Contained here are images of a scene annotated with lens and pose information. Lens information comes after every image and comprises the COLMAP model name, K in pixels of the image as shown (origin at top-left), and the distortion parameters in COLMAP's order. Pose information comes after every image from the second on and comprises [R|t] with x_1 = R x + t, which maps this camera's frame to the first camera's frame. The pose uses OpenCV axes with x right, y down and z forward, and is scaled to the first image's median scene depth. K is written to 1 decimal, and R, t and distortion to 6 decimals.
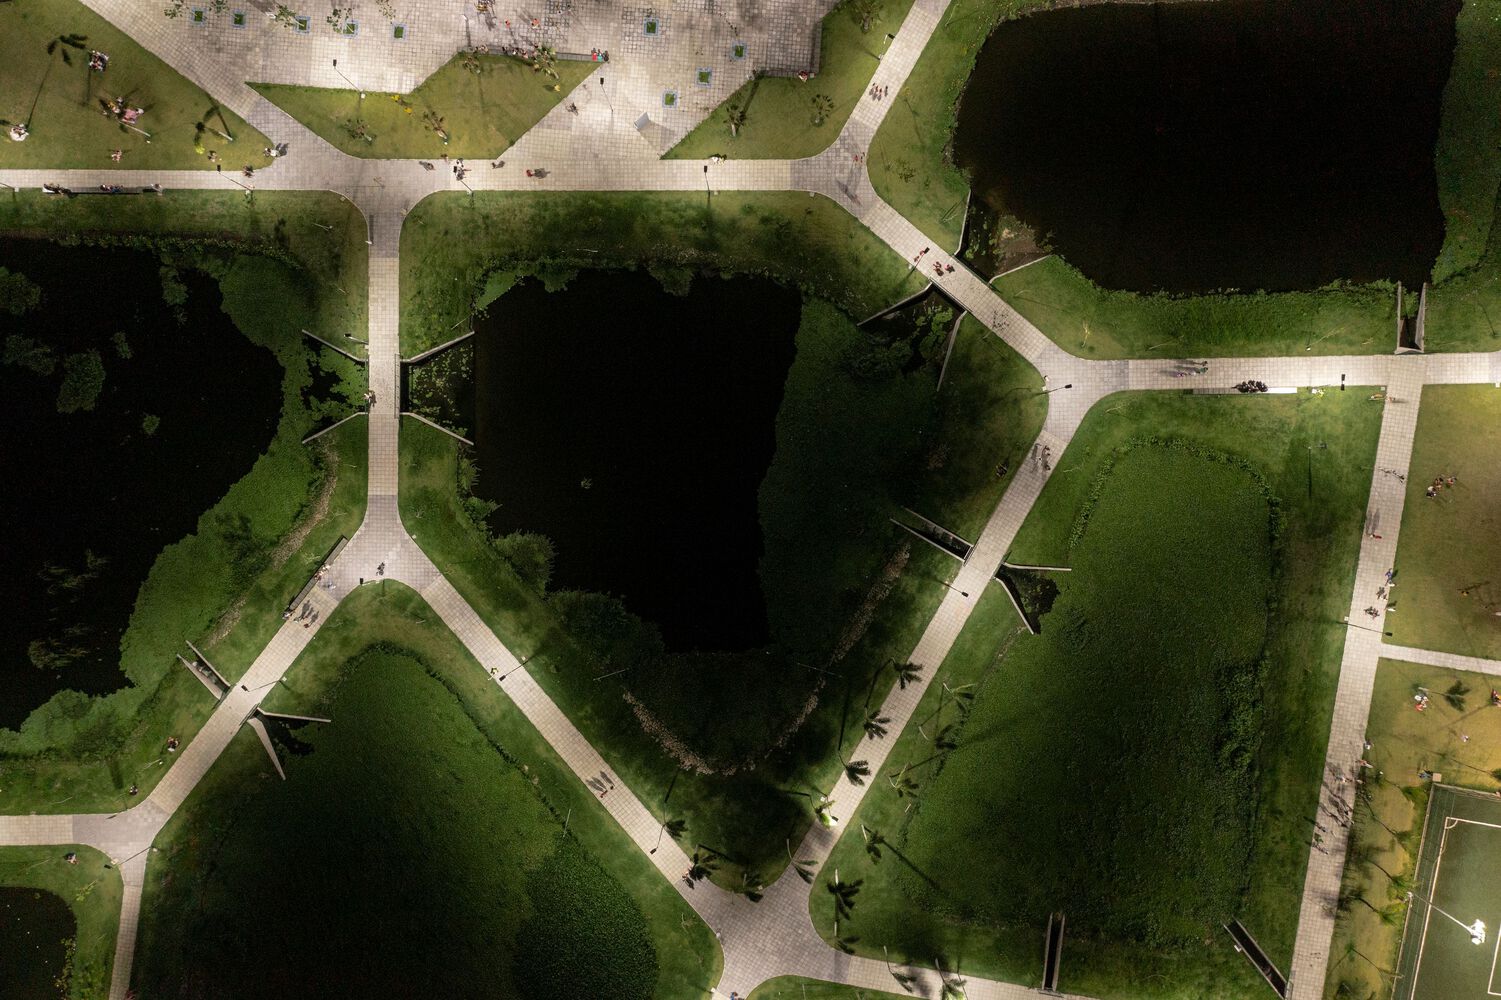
lens RADIAL K [[1169.9, 0, 754.0], [0, 1169.9, 495.8], [0, 0, 1]] dist [0.006985, 0.010251]
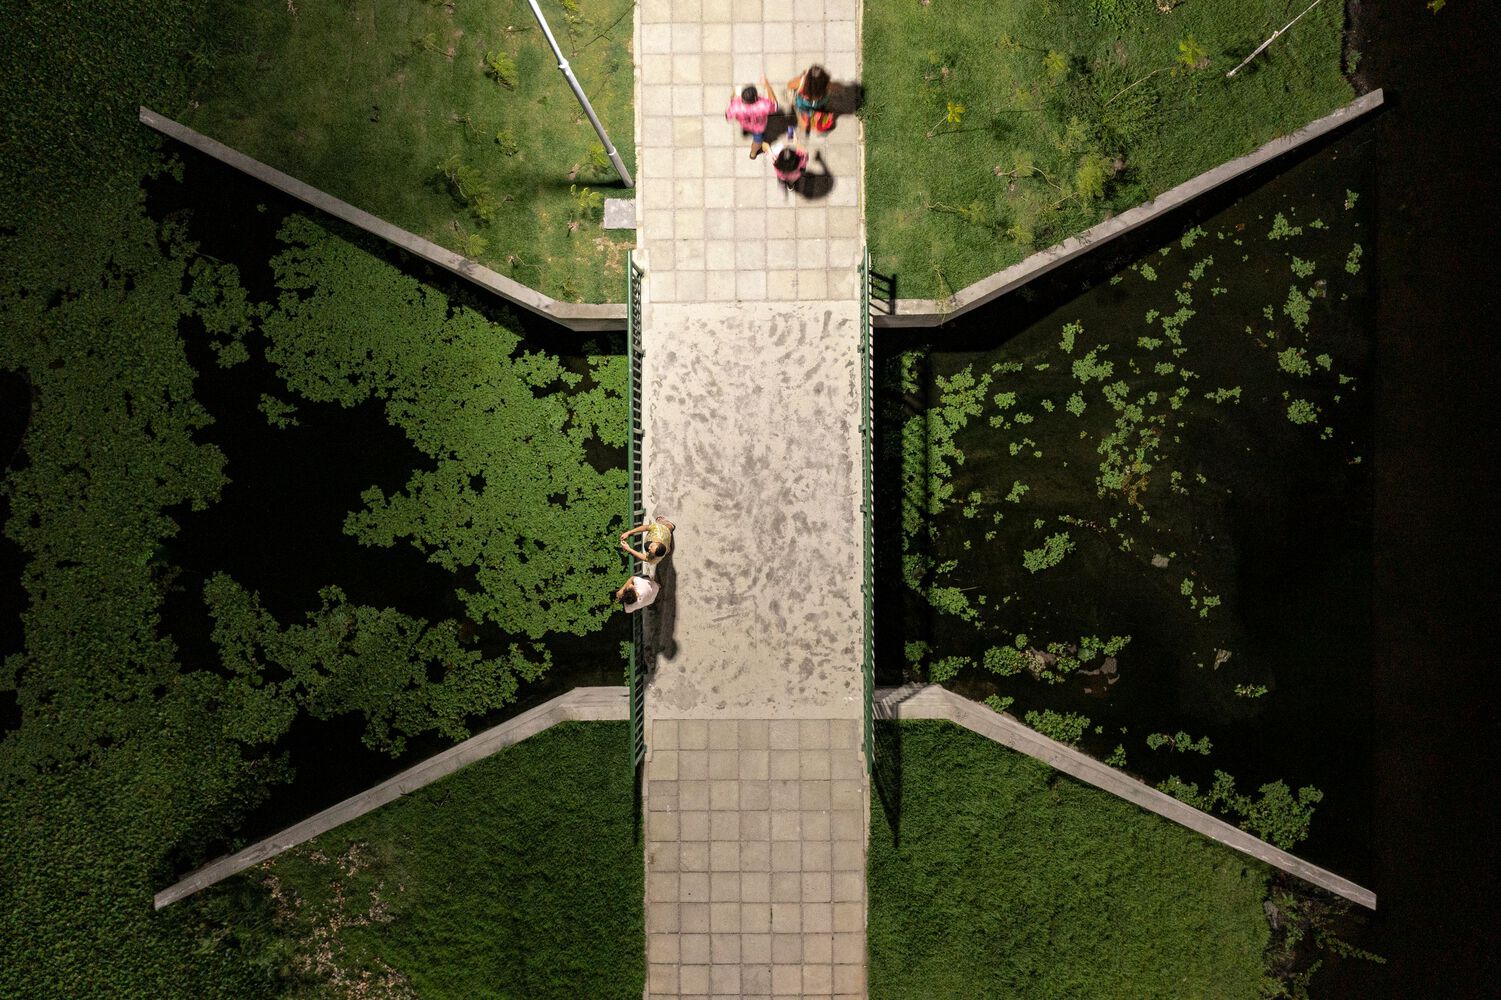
lens RADIAL K [[1169.9, 0, 749.3], [0, 1169.9, 500.9], [0, 0, 1]] dist [0.006985, 0.010251]
pose [[0.999827, -0.018395, 0.002830, -0.315172], [0.018421, 0.999787, -0.009274, -0.092326], [-0.002658, 0.009325, 0.999953, 0.862530]]
